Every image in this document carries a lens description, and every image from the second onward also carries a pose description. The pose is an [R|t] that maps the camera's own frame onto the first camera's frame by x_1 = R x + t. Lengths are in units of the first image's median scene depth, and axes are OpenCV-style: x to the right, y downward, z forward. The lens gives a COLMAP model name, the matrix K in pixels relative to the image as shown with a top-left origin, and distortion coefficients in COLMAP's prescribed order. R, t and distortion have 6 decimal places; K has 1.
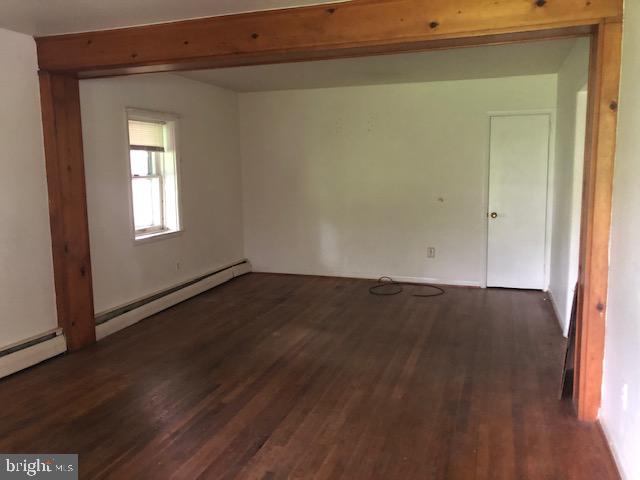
lens RADIAL K [[525.1, 0, 320.0], [0, 525.1, 240.0], [0, 0, 1]] dist [0.098145, -0.006184]
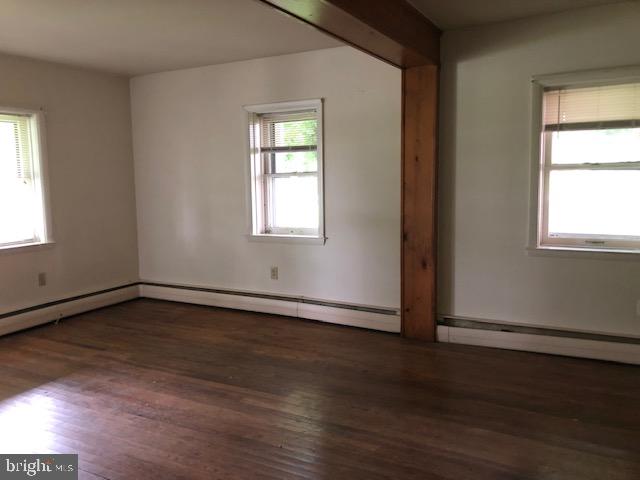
lens RADIAL K [[536.9, 0, 320.0], [0, 536.9, 240.0], [0, 0, 1]] dist [0.008316, 0.010010]
pose [[-0.197468, 0.137874, -0.970565, 0.543738], [-0.089932, 0.983337, 0.157986, -0.123751], [0.976175, 0.118483, -0.181779, 0.951229]]
